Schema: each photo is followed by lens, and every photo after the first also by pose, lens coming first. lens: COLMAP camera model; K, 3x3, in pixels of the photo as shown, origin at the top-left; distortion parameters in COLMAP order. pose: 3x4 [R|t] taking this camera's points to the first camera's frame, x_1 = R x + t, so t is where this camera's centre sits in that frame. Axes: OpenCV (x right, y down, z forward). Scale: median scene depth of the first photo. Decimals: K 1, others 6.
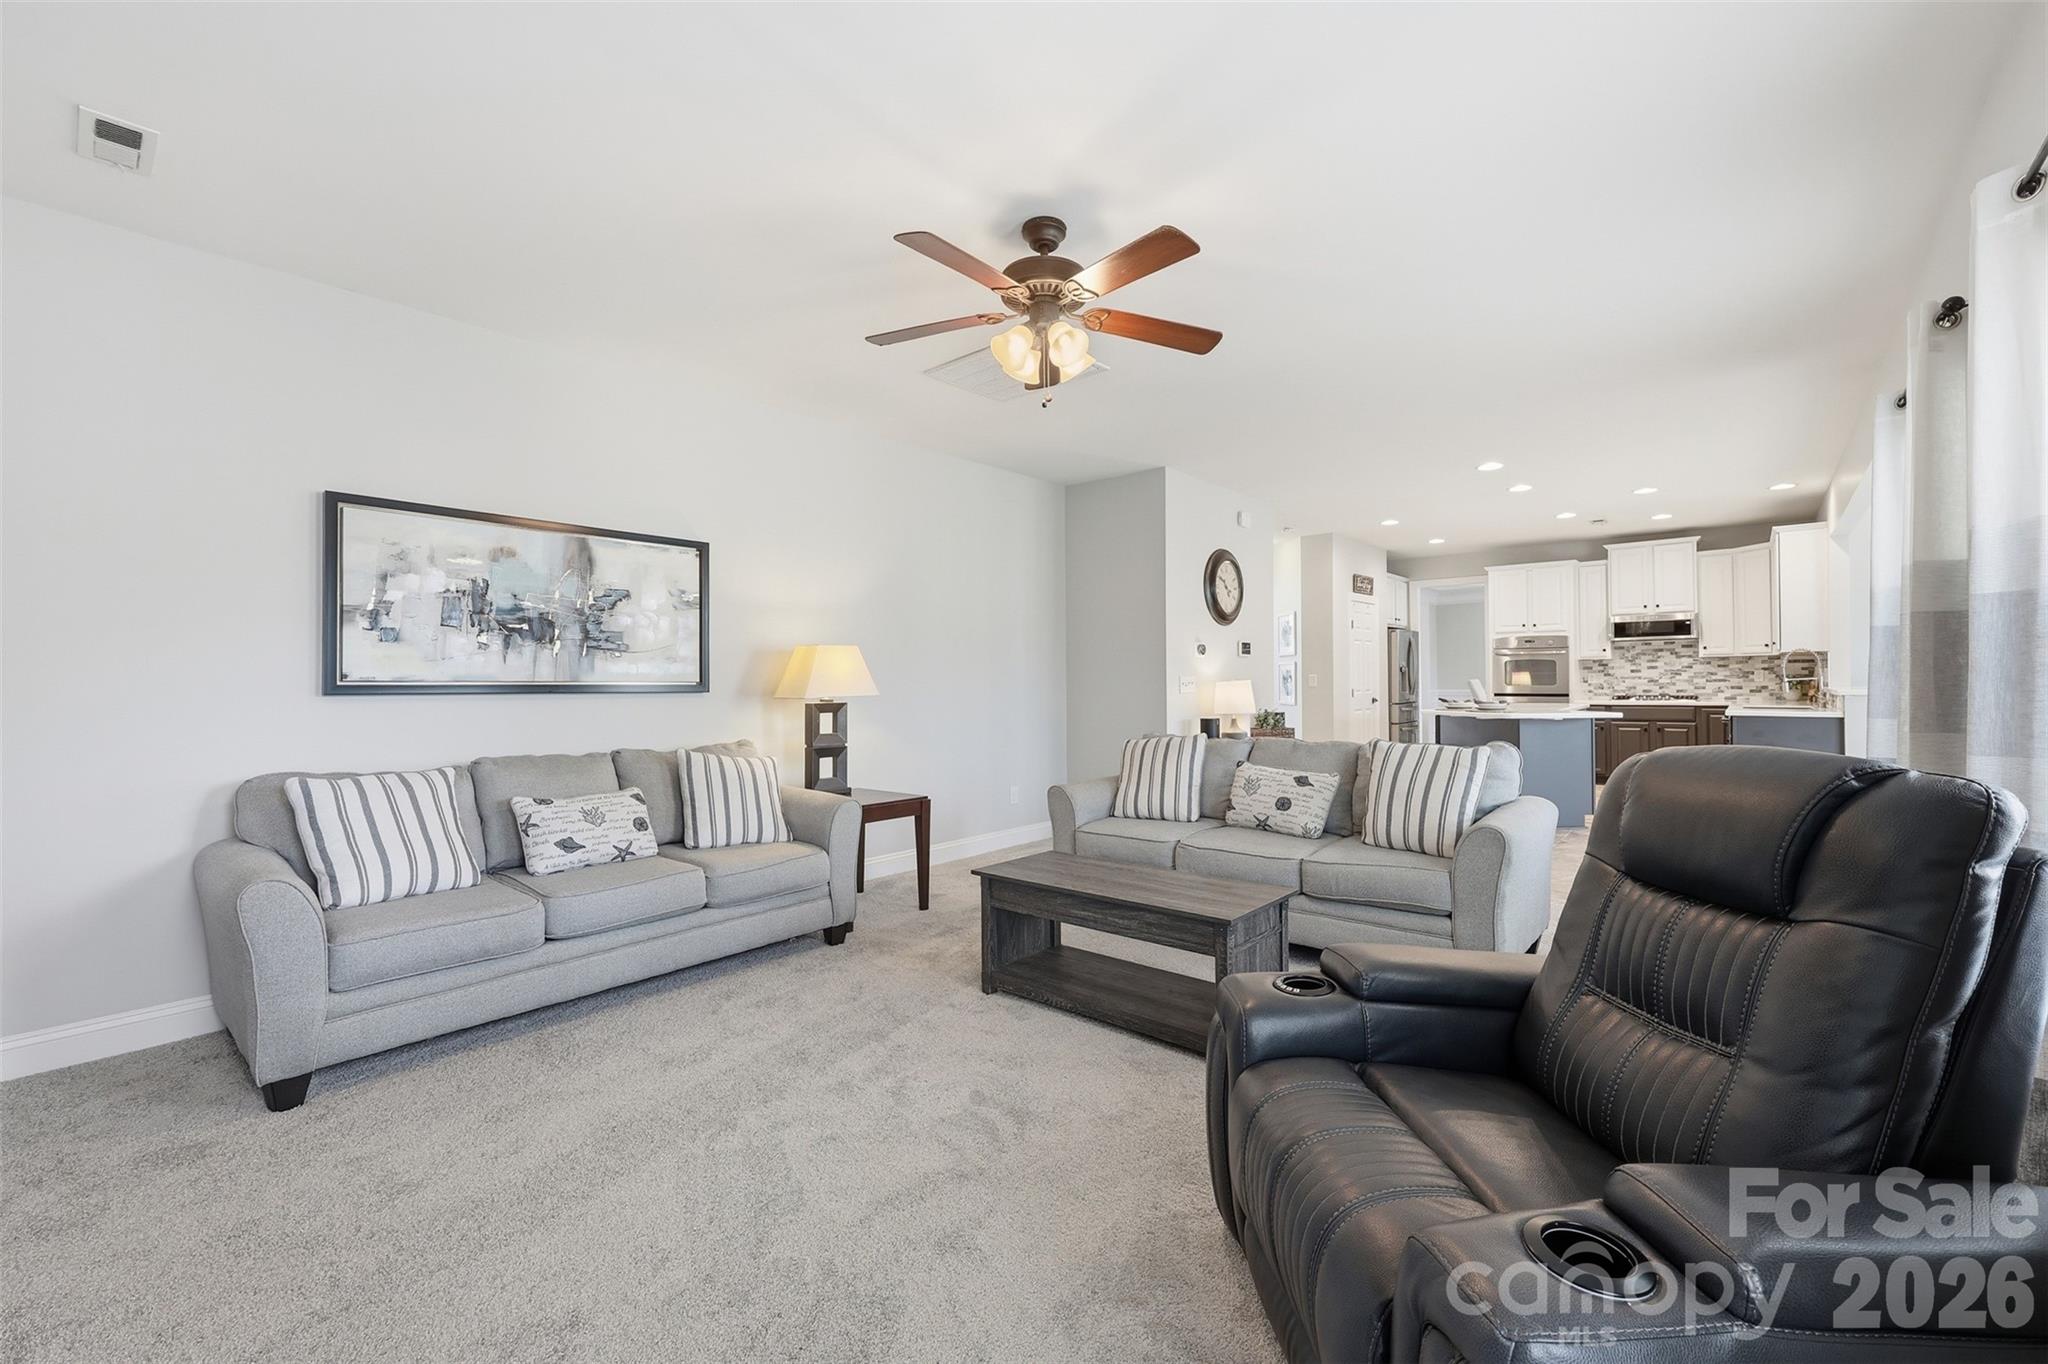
lens RADIAL K [[838.6, 0, 1022.2], [0, 838.6, 675.0], [0, 0, 1]] dist [-0.001862, 0.000053]
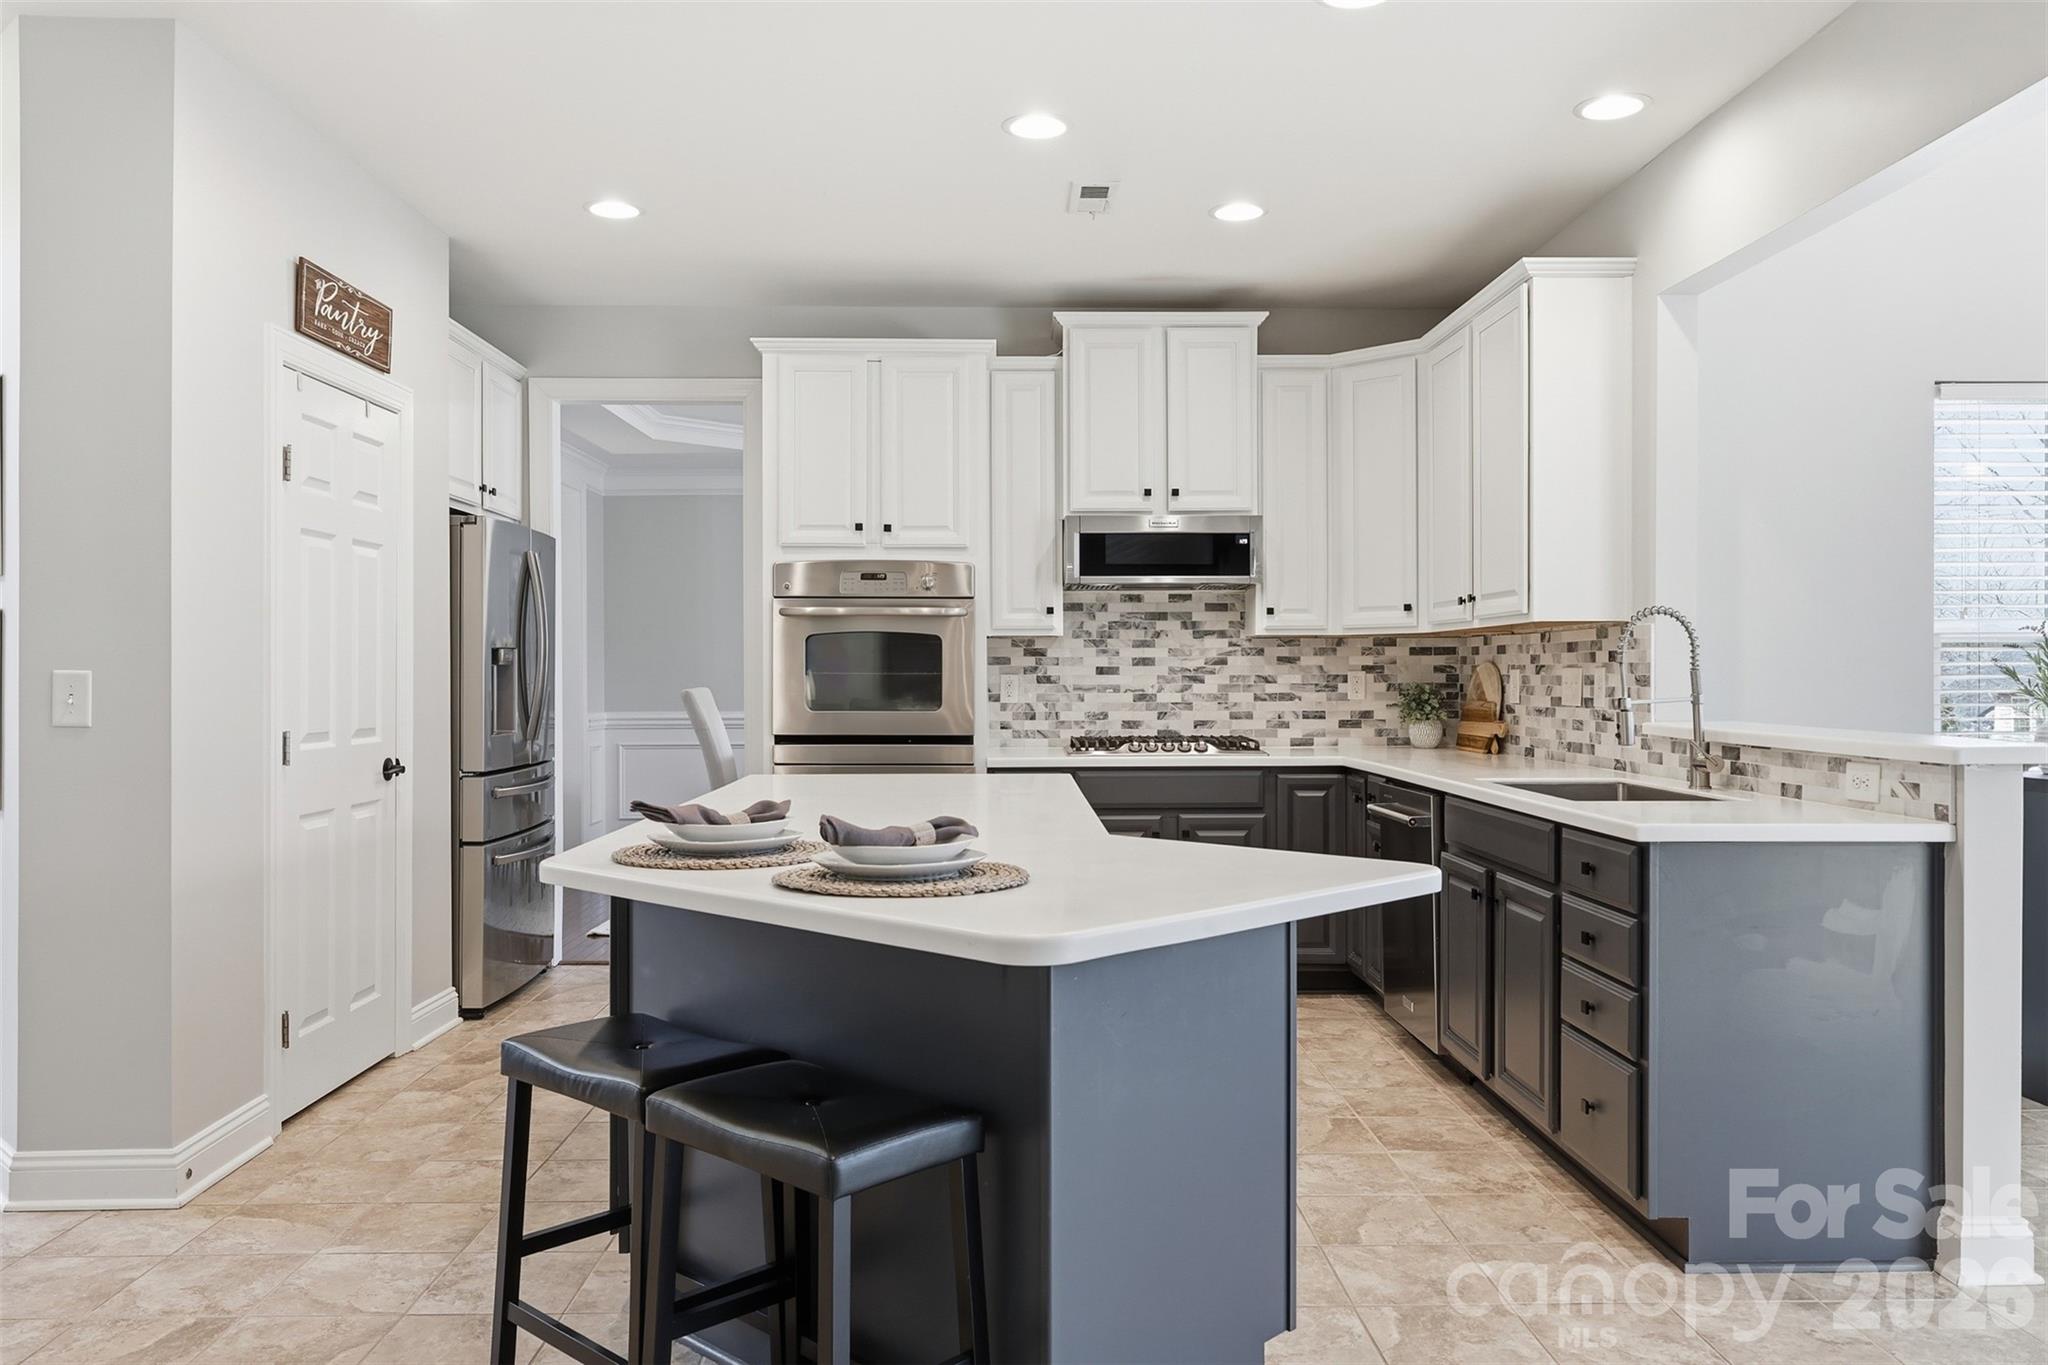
lens RADIAL K [[1538.2, 0, 1024.0], [0, 1538.2, 682.5], [0, 0, 1]] dist [-0.004833, -0.000513]
pose [[0.745678, 0.005532, 0.666283, 0.254888], [-0.011268, 0.999927, 0.004309, -0.001939], [-0.666211, -0.010720, 0.745686, 0.523251]]
